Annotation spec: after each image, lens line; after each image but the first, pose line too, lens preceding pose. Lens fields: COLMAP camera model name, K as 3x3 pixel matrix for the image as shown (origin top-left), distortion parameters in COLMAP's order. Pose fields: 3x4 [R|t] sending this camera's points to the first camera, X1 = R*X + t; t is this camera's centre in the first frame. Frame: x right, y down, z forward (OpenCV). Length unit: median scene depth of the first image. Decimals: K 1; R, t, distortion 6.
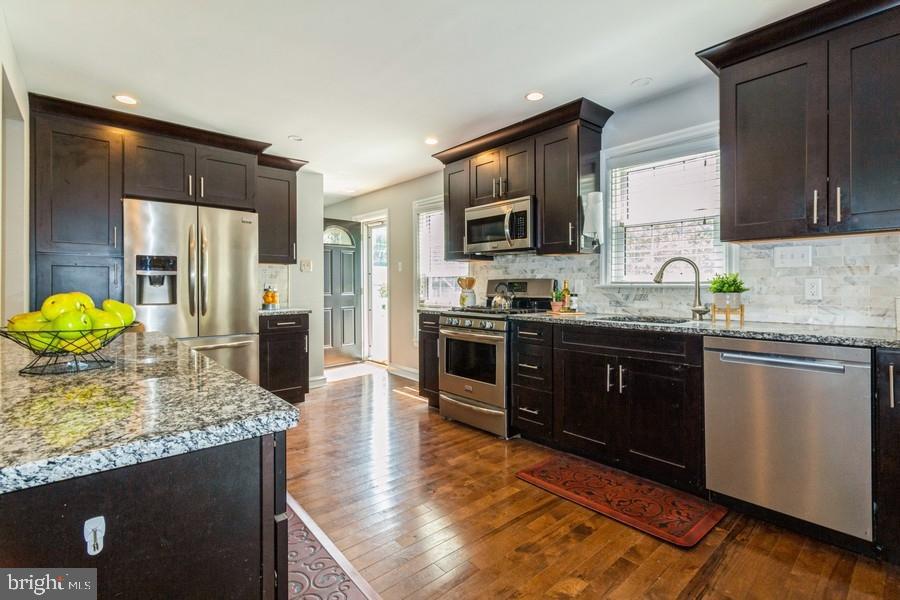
lens RADIAL K [[420.6, 0, 452.8], [0, 420.6, 286.5], [0, 0, 1]] dist [0.001546, -0.000213]
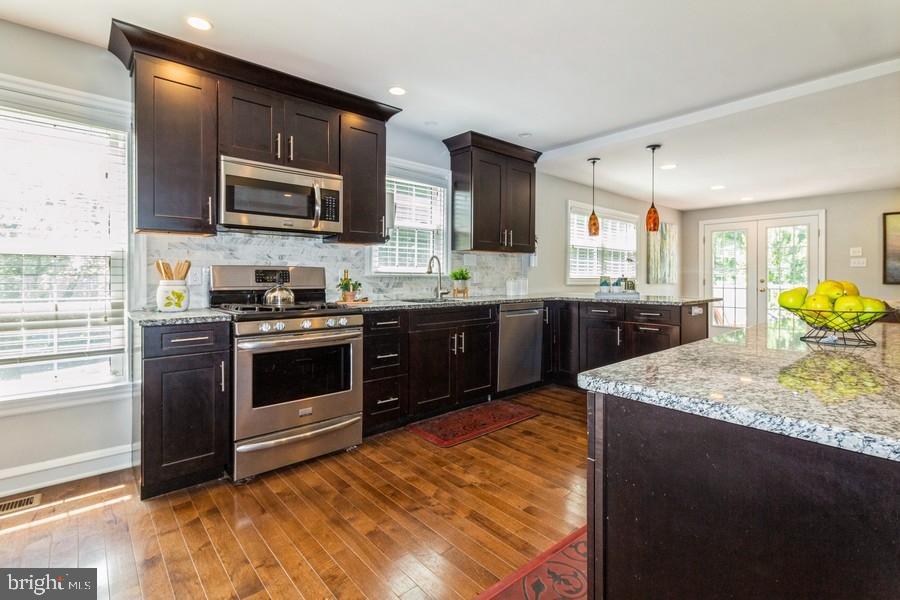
lens RADIAL K [[427.1, 0, 475.2], [0, 427.1, 276.8], [0, 0, 1]] dist [0.013208, -0.000618]
pose [[-0.027239, 0.000186, 0.999629, -0.807781], [-0.000480, 1.000000, -0.000199, 0.002403], [-0.999629, -0.000485, -0.027239, 0.791234]]
